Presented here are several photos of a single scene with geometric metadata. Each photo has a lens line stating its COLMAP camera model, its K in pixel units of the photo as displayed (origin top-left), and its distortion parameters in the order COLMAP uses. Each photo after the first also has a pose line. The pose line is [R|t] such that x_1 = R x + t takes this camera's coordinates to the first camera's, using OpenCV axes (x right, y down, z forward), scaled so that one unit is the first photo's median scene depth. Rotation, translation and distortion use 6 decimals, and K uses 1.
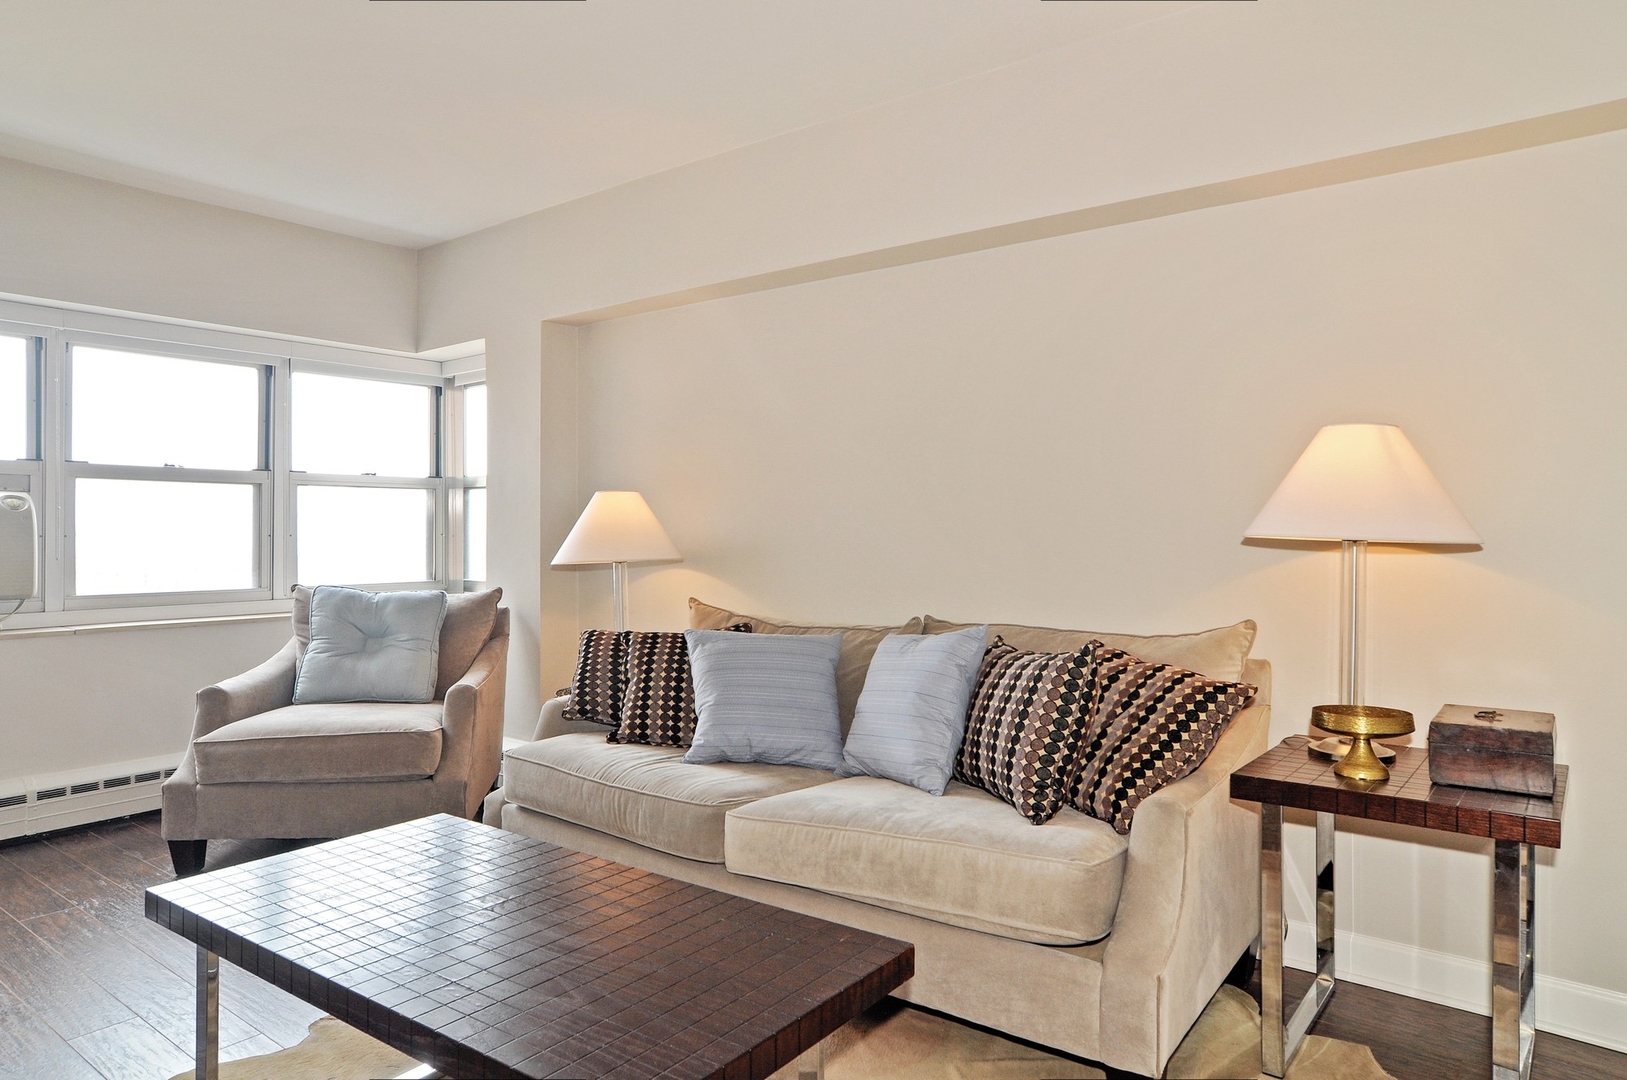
lens RADIAL K [[998.8, 0, 800.5], [0, 998.8, 530.2], [0, 0, 1]] dist [-0.024944, 0.026814]
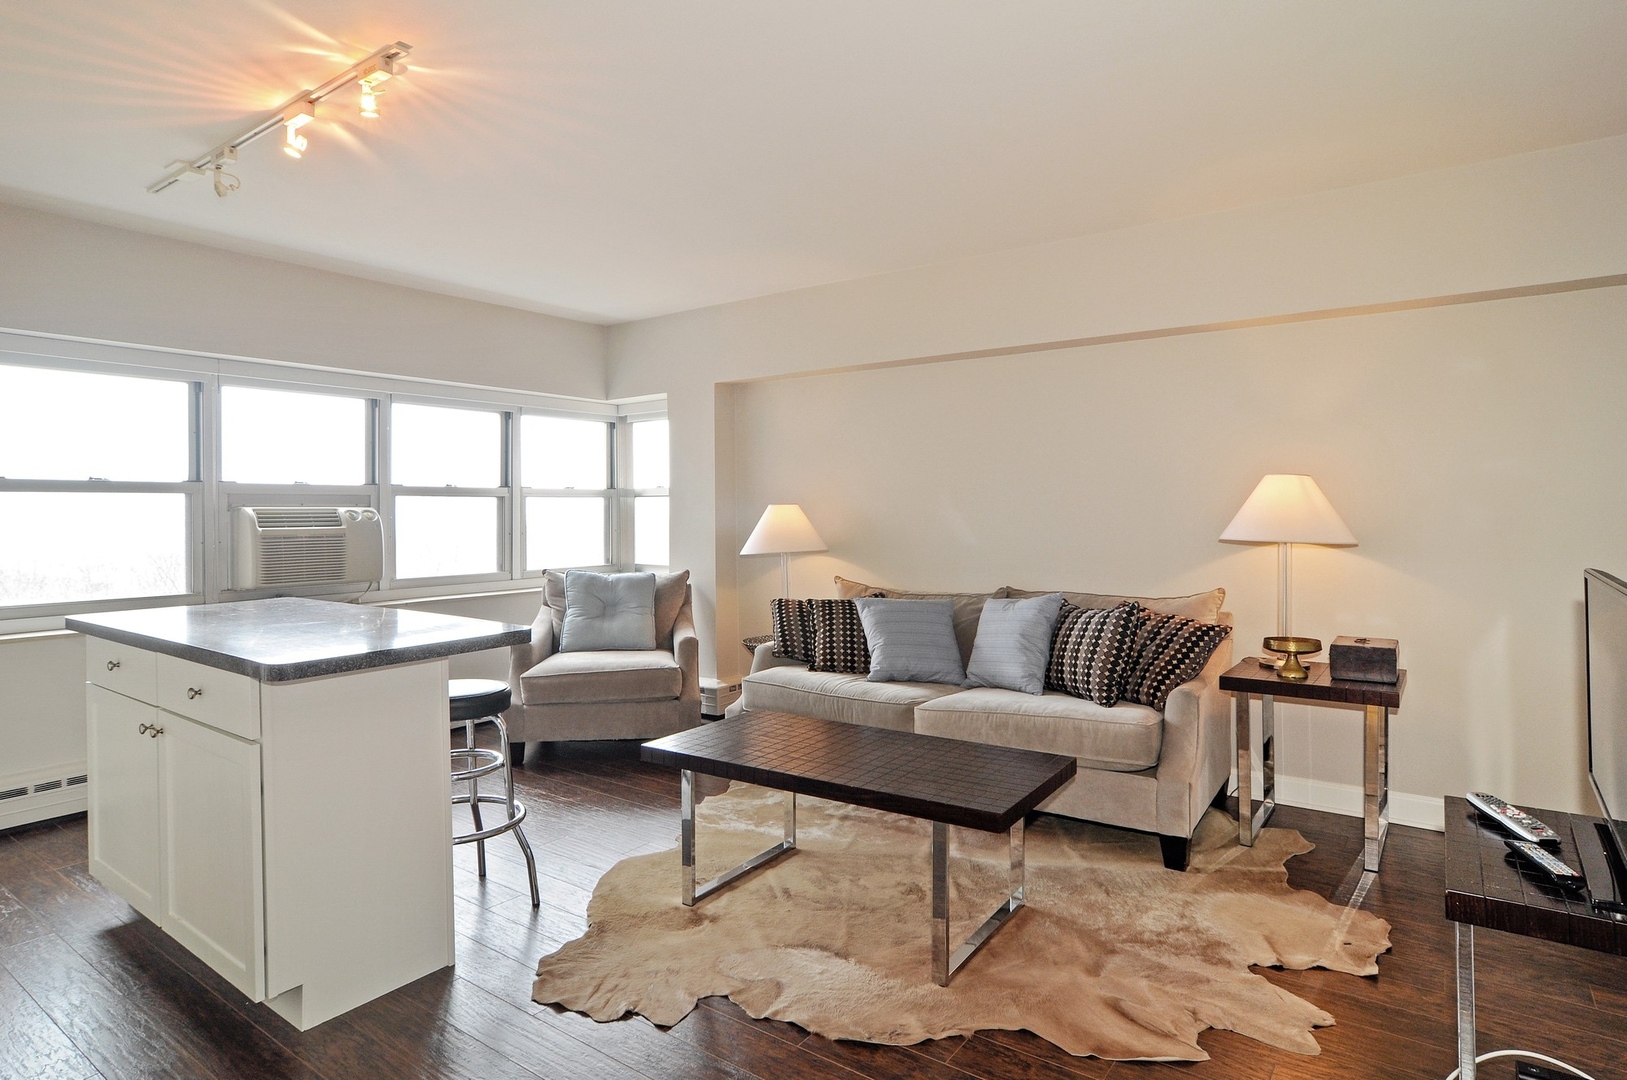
lens RADIAL K [[854.8, 0, 820.9], [0, 854.8, 507.5], [0, 0, 1]] dist [0.003129, -0.003003]
pose [[0.999007, -0.006803, 0.044024, -0.271682], [0.007026, 0.999963, -0.004908, -0.040890], [-0.043989, 0.005212, 0.999018, -0.389888]]
